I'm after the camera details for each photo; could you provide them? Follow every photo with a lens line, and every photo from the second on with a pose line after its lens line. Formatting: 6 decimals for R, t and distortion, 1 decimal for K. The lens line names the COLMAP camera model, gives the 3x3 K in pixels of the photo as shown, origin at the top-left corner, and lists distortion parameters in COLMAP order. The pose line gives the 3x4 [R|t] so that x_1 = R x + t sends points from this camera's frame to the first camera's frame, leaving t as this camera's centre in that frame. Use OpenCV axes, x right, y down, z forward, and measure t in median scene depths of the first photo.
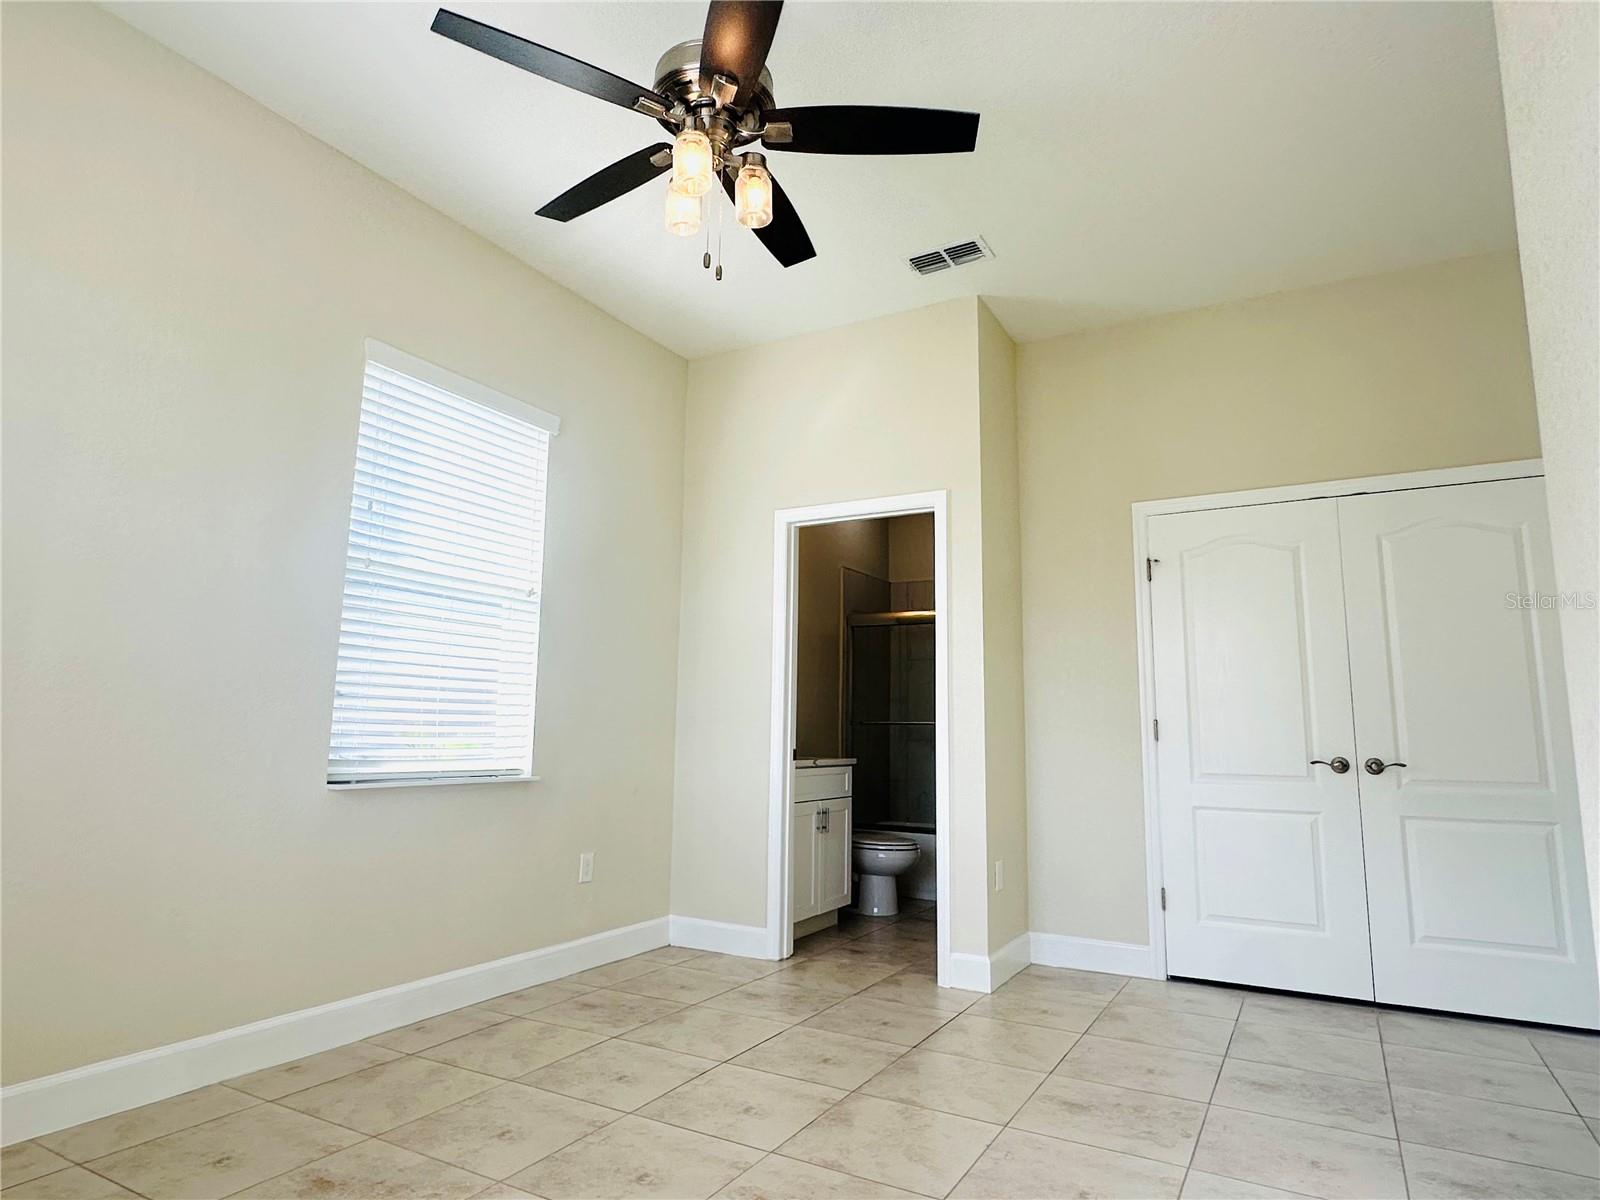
lens RADIAL K [[874.4, 0, 785.9], [0, 874.4, 606.7], [0, 0, 1]] dist [-0.008258, -0.000805]
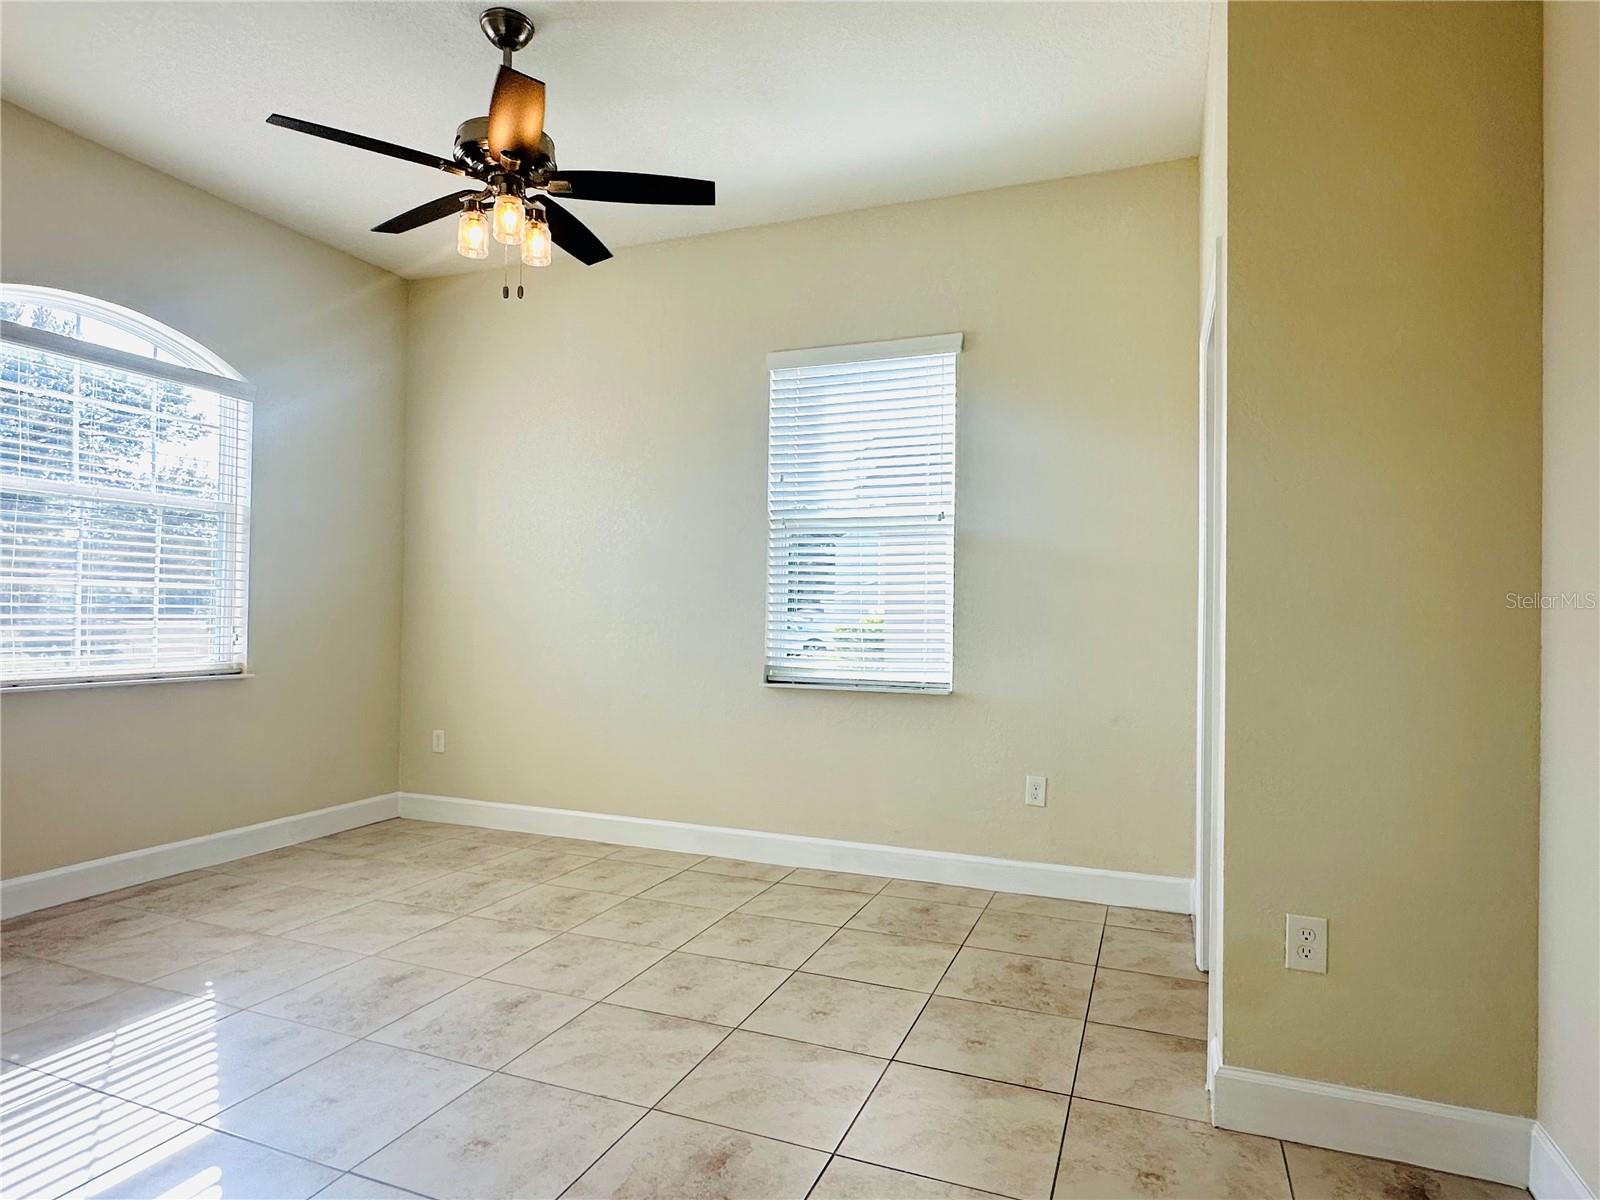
lens RADIAL K [[874.4, 0, 809.2], [0, 874.4, 602.0], [0, 0, 1]] dist [-0.008258, -0.000805]
pose [[0.188419, -0.027596, -0.981701, 0.850596], [0.130546, 0.991438, -0.002814, 0.082453], [0.973373, -0.127627, 0.190409, 0.772386]]
